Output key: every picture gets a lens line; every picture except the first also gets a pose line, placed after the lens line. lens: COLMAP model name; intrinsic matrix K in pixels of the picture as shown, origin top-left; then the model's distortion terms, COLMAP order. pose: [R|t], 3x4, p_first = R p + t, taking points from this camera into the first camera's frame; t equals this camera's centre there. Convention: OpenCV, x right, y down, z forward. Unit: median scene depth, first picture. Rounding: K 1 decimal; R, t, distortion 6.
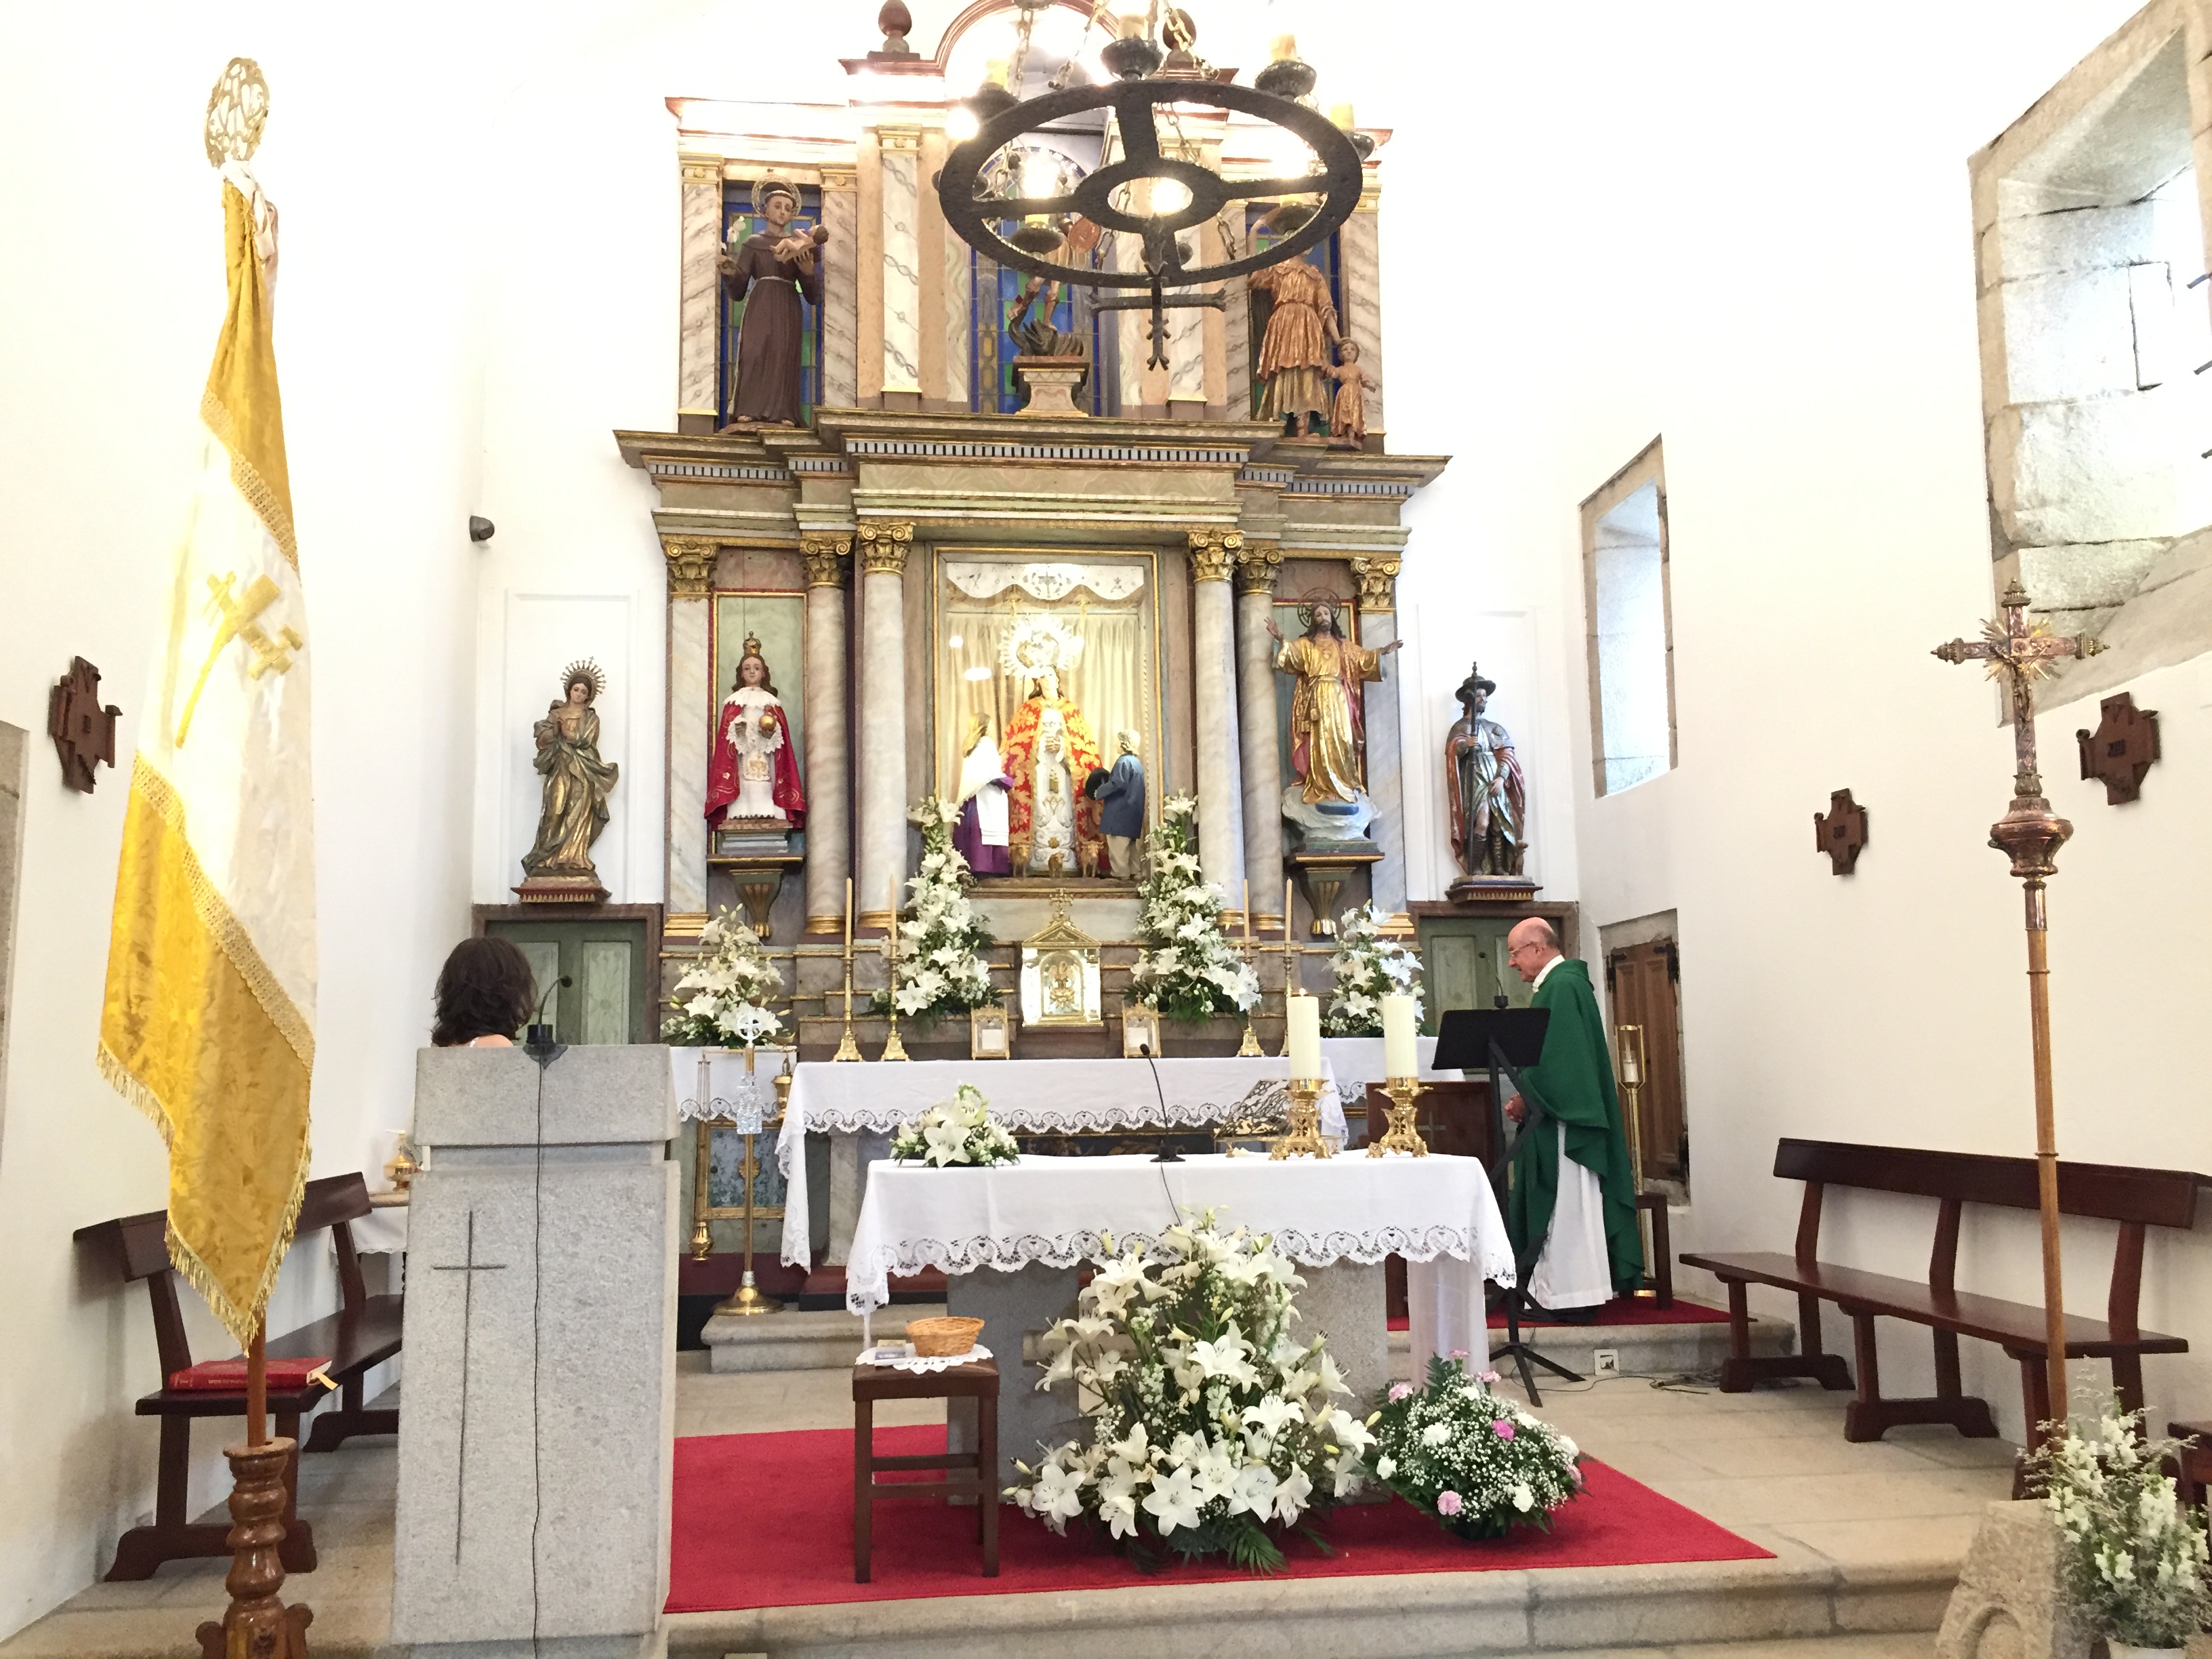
lens RADIAL K [[1888.3, 0, 1104.1], [0, 1888.3, 813.3], [0, 0, 1]] dist [0.074247, -0.090382]
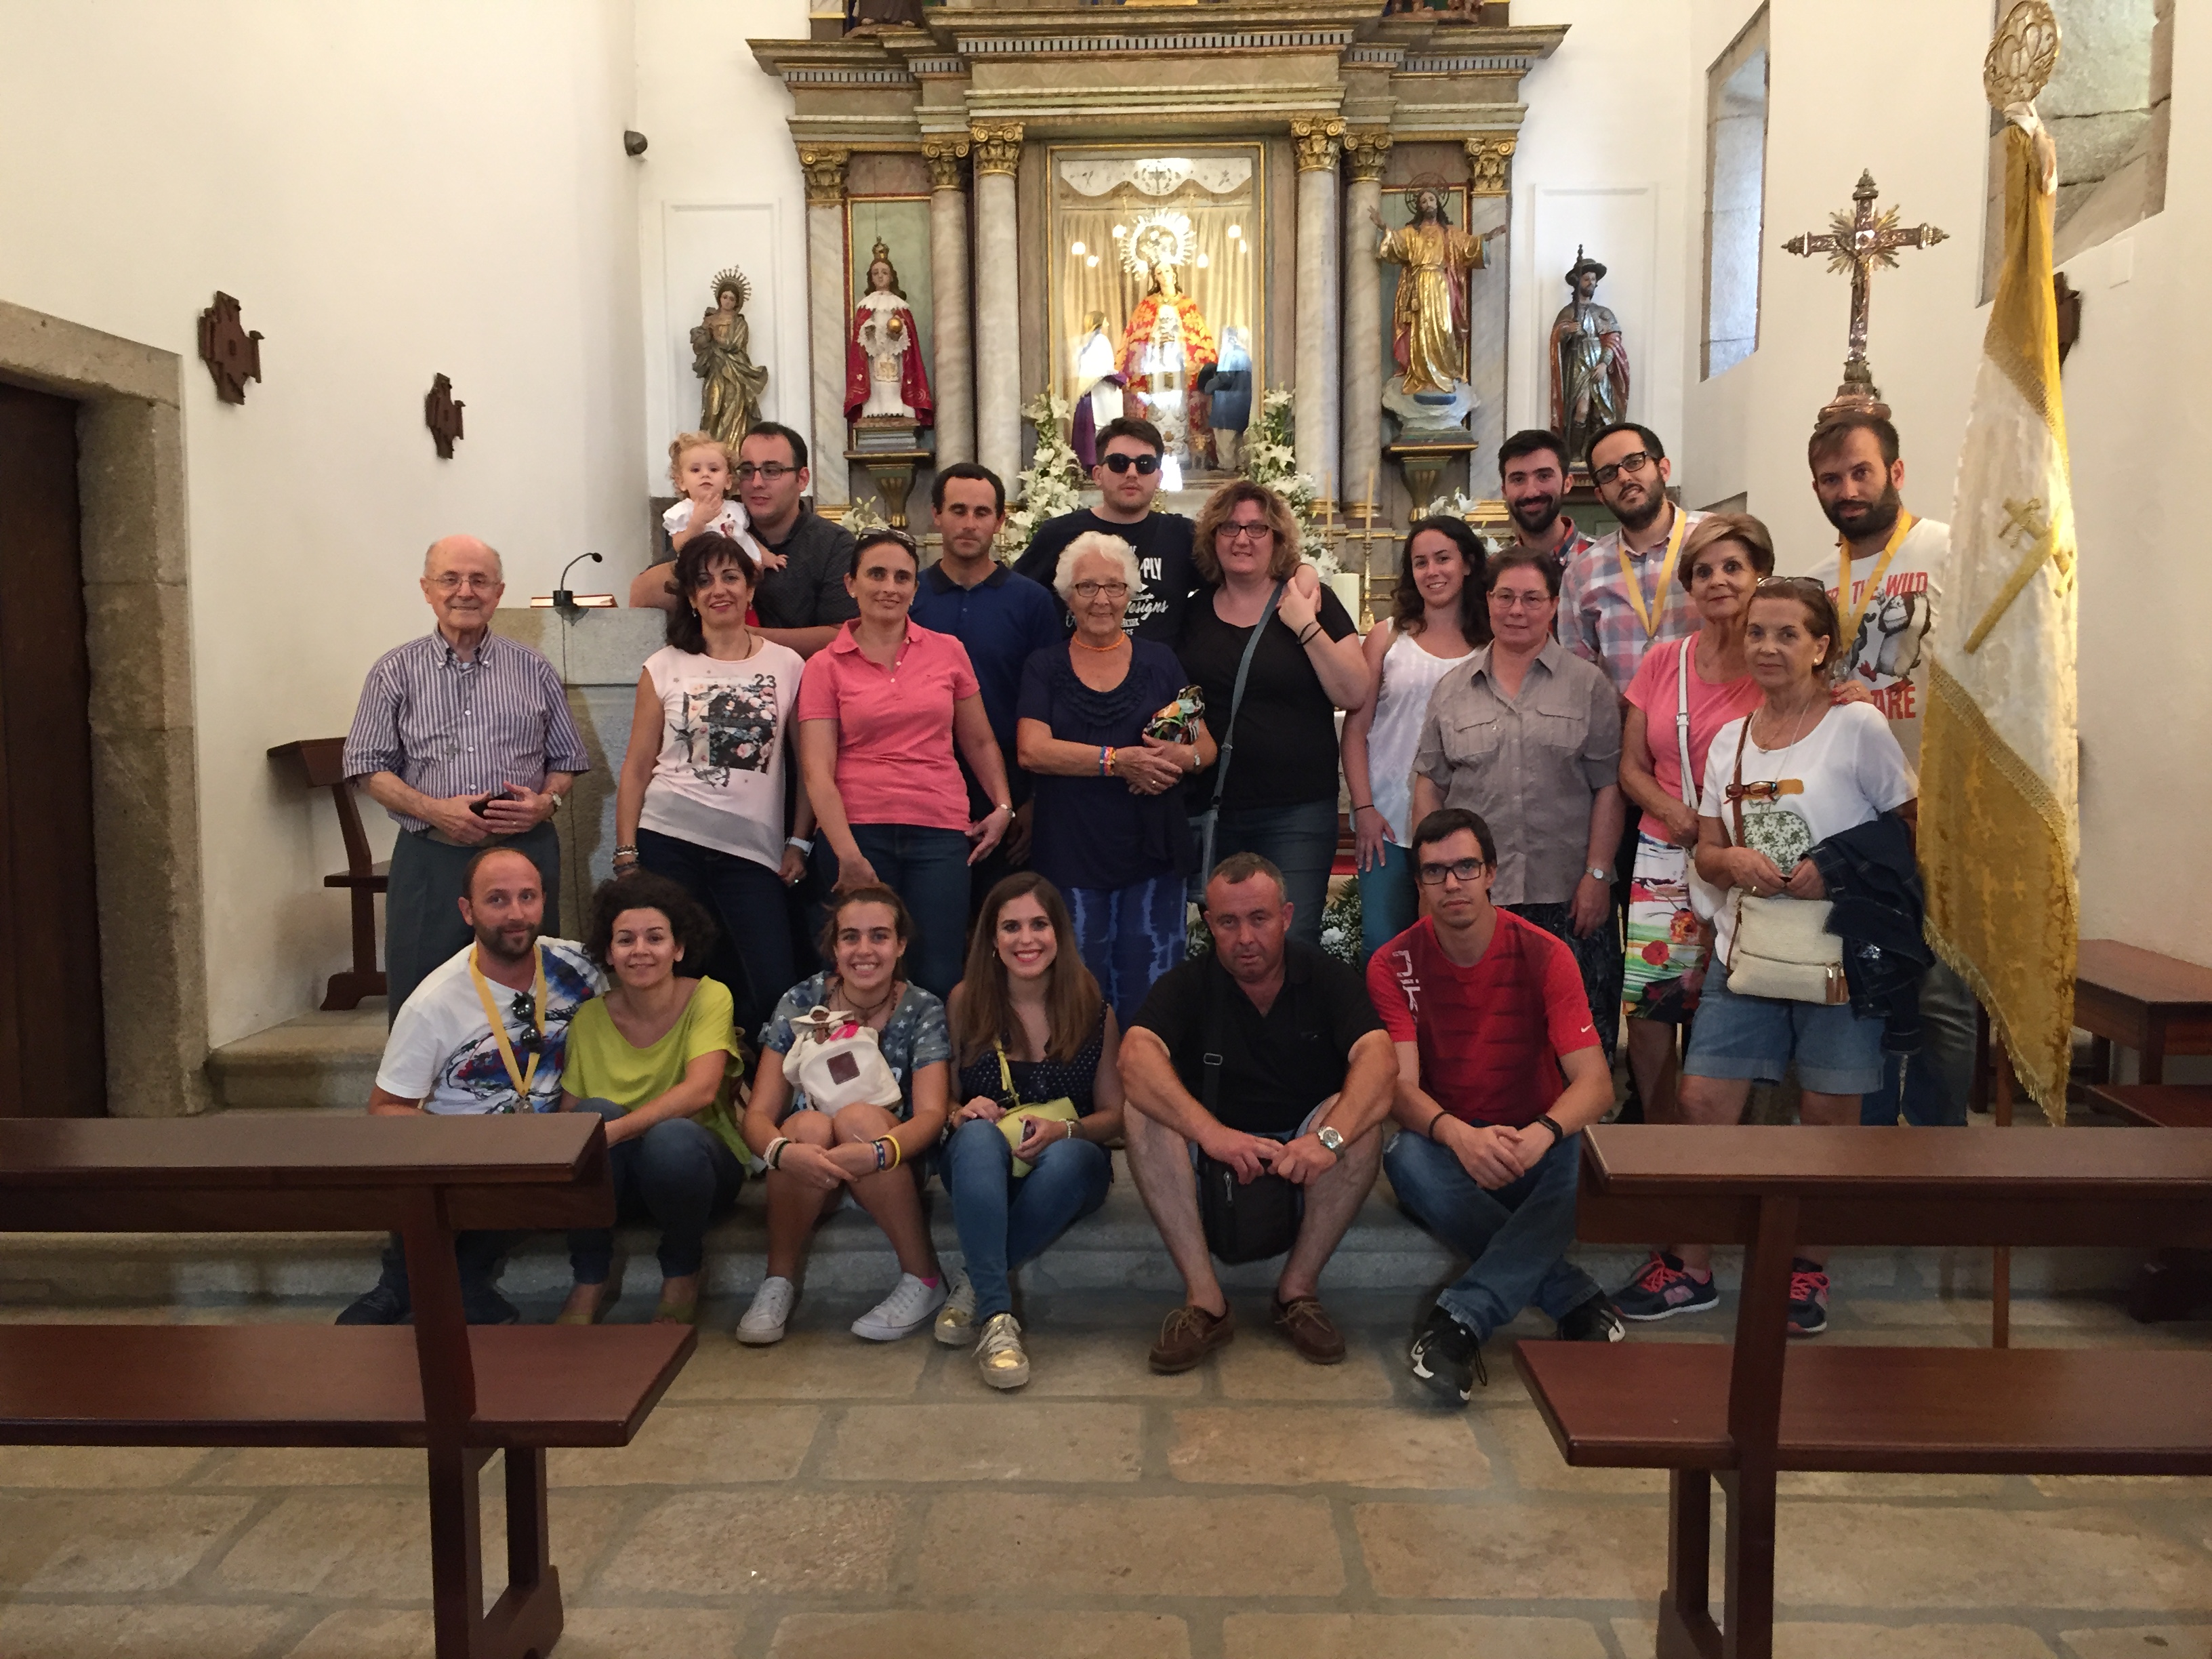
lens RADIAL K [[1888.3, 0, 1099.1], [0, 1888.3, 830.3], [0, 0, 1]] dist [0.074247, -0.090382]
pose [[0.987002, 0.020487, -0.159395, 0.116483], [0.015099, 0.975631, 0.218895, -0.002254], [0.159996, -0.218457, 0.962641, -0.088242]]
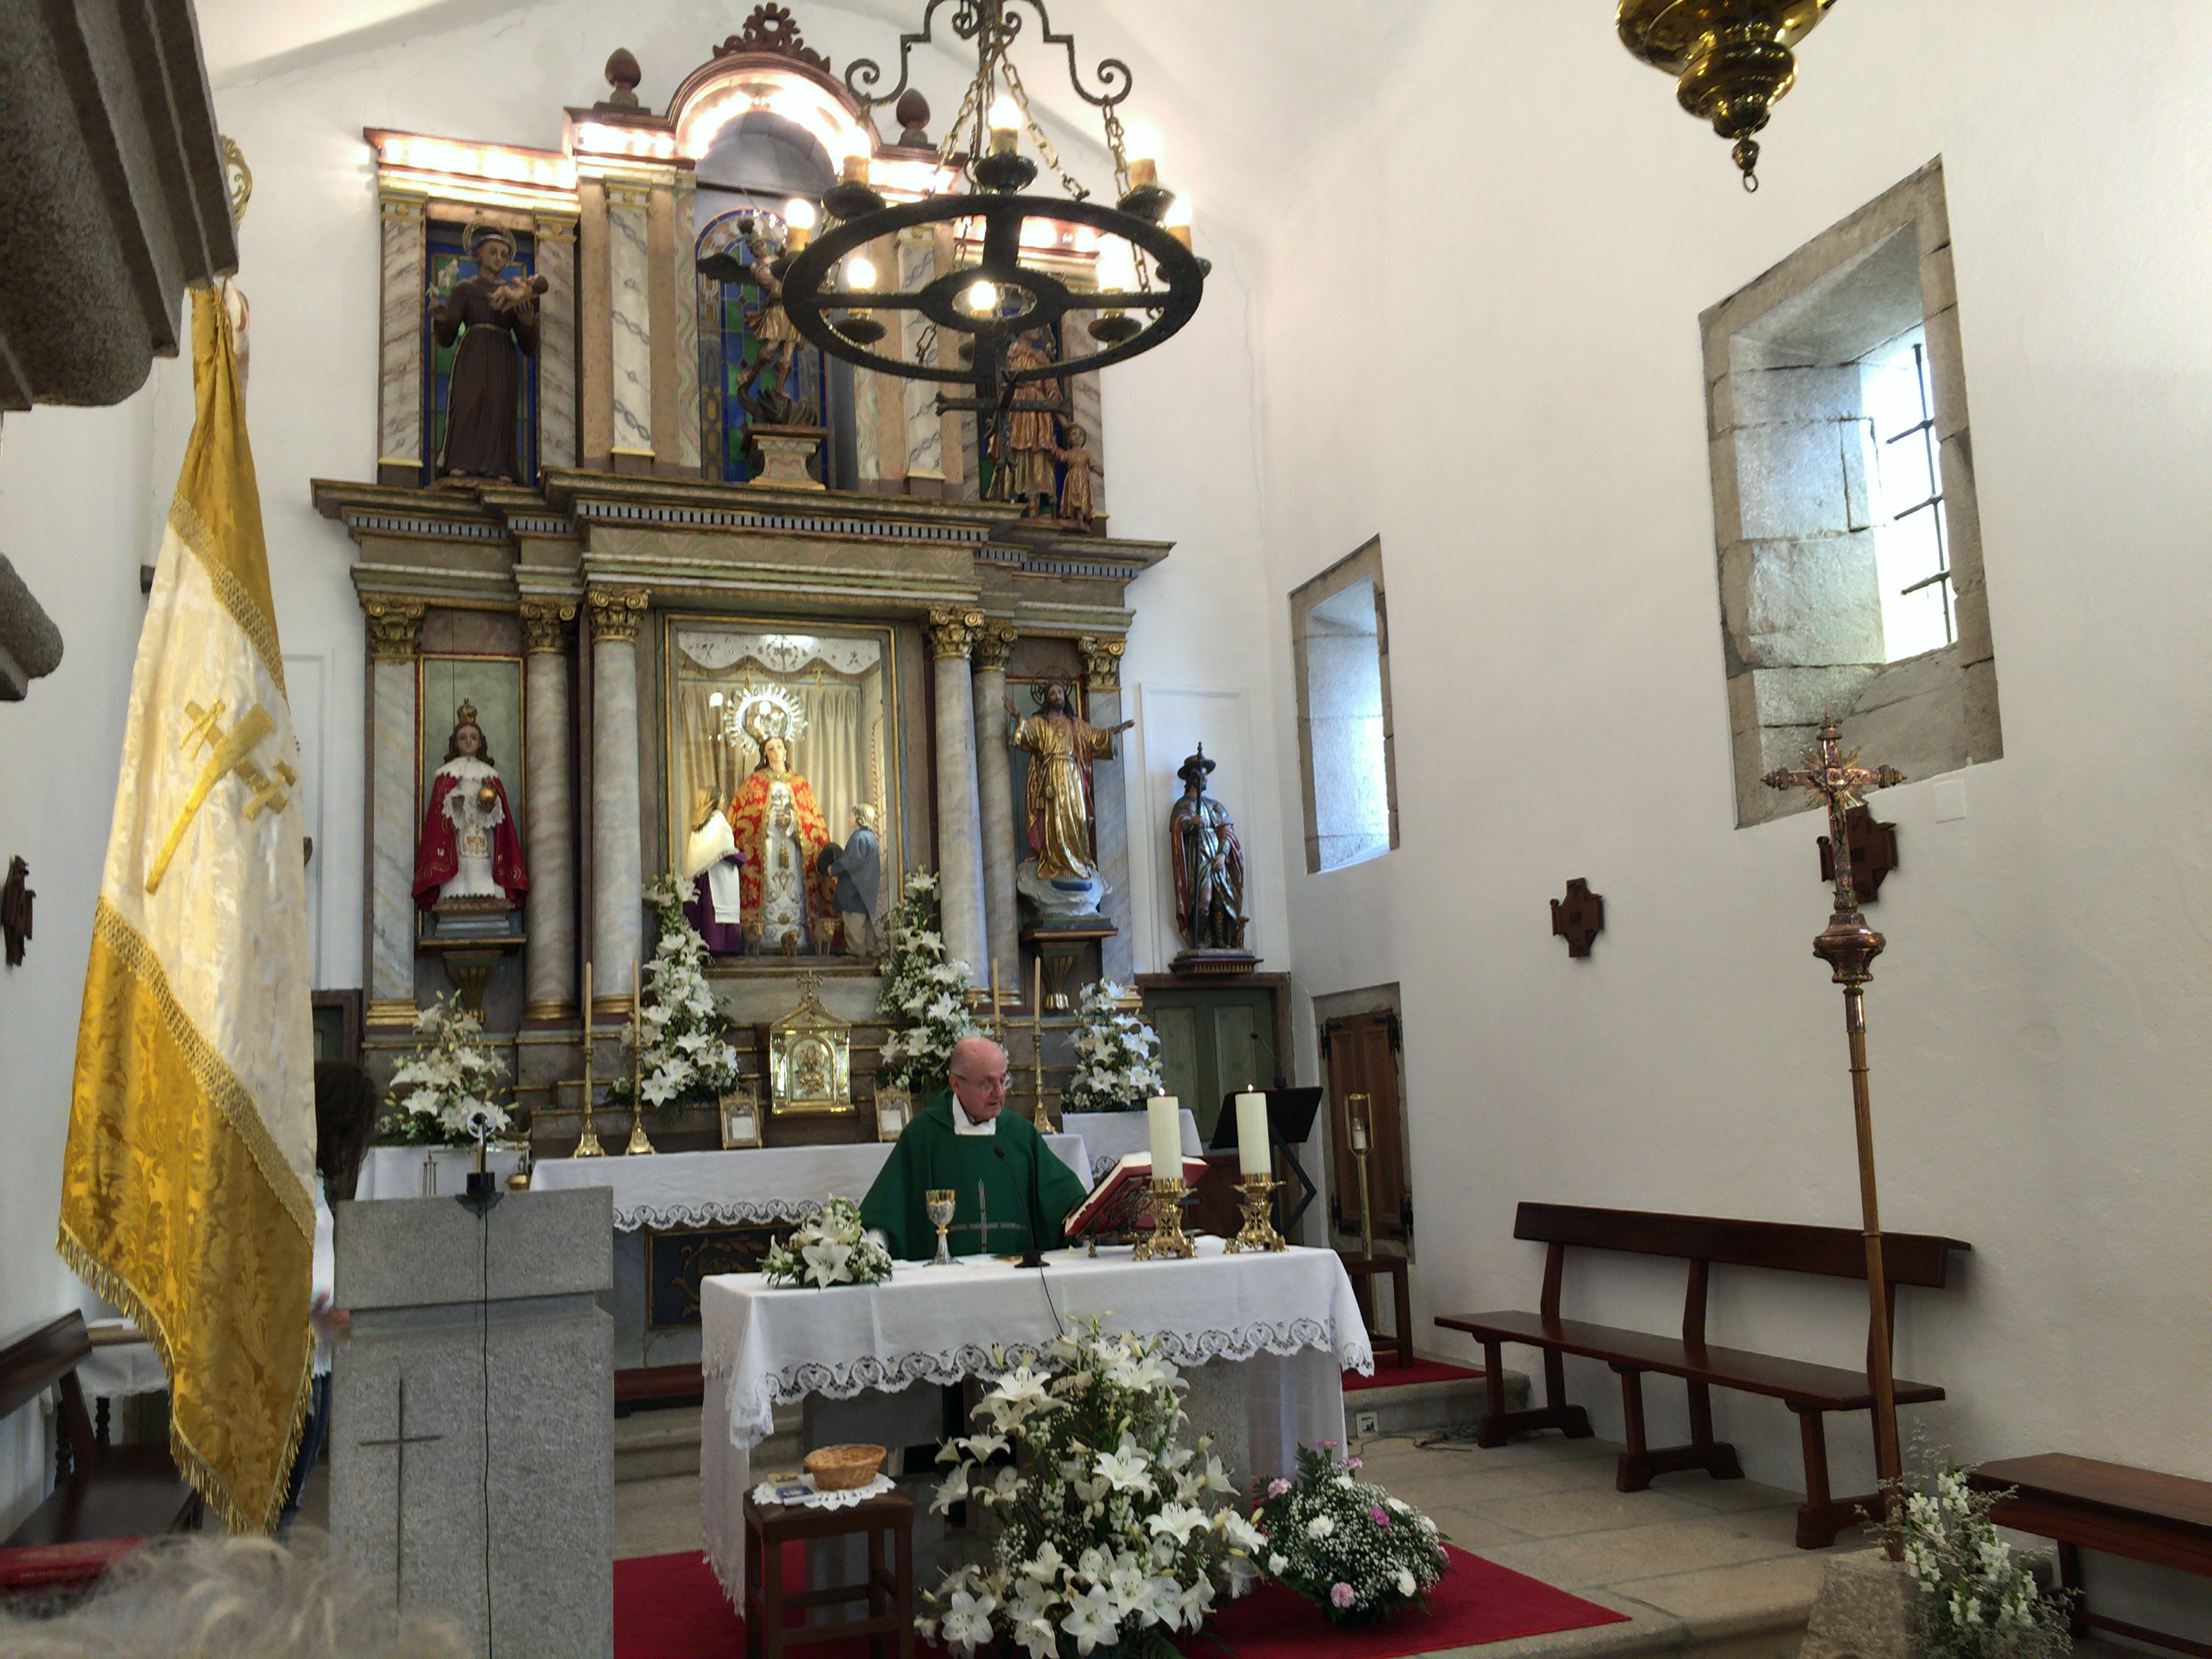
lens RADIAL K [[1888.3, 0, 1107.4], [0, 1888.3, 813.0], [0, 0, 1]] dist [0.074247, -0.090382]
pose [[0.973488, 0.007786, 0.228606, -0.093778], [-0.003011, 0.999770, -0.021229, -0.020300], [-0.228719, 0.019978, 0.973288, 0.007303]]
